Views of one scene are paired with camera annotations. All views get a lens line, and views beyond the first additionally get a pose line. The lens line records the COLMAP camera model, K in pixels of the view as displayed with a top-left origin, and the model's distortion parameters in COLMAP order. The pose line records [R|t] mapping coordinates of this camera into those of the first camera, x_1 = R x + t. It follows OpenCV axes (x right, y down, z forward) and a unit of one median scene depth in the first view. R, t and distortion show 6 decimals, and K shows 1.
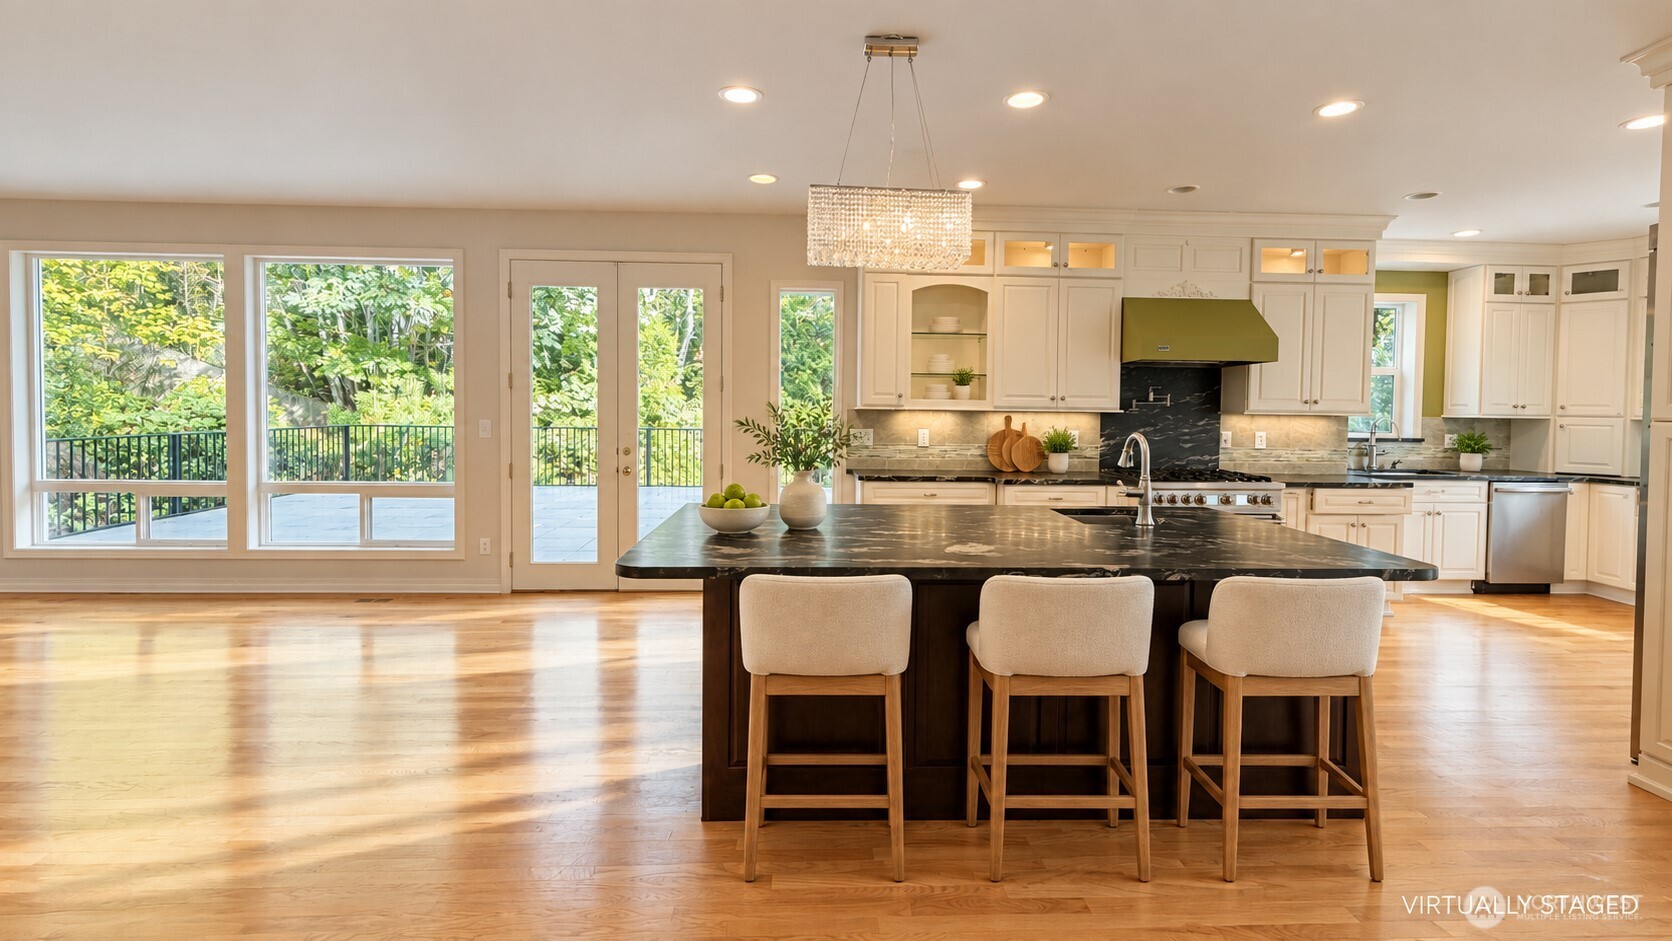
lens RADIAL K [[682.2, 0, 835.8], [0, 682.2, 419.8], [0, 0, 1]] dist [-0.001464, -0.000102]
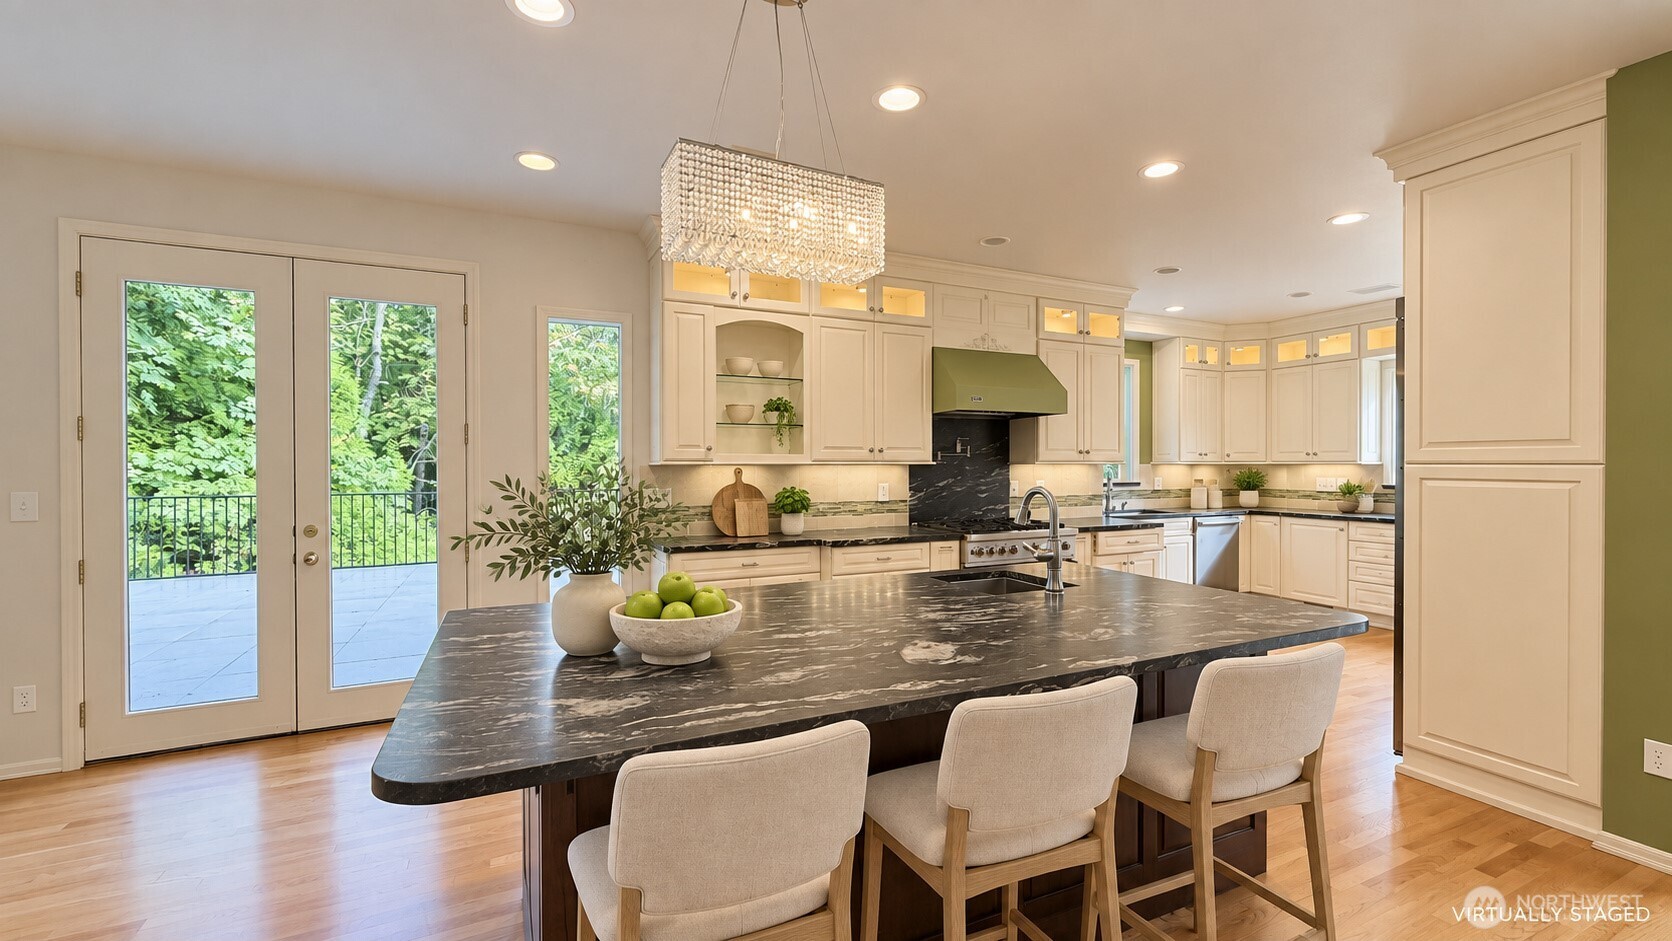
lens RADIAL K [[665.6, 0, 834.1], [0, 665.6, 462.8], [0, 0, 1]] dist [0.001401, 0.000236]
pose [[0.921070, -0.015203, 0.389099, -0.077317], [0.021409, 0.999703, -0.011617, -0.004565], [-0.388807, 0.019030, 0.921123, 0.164352]]
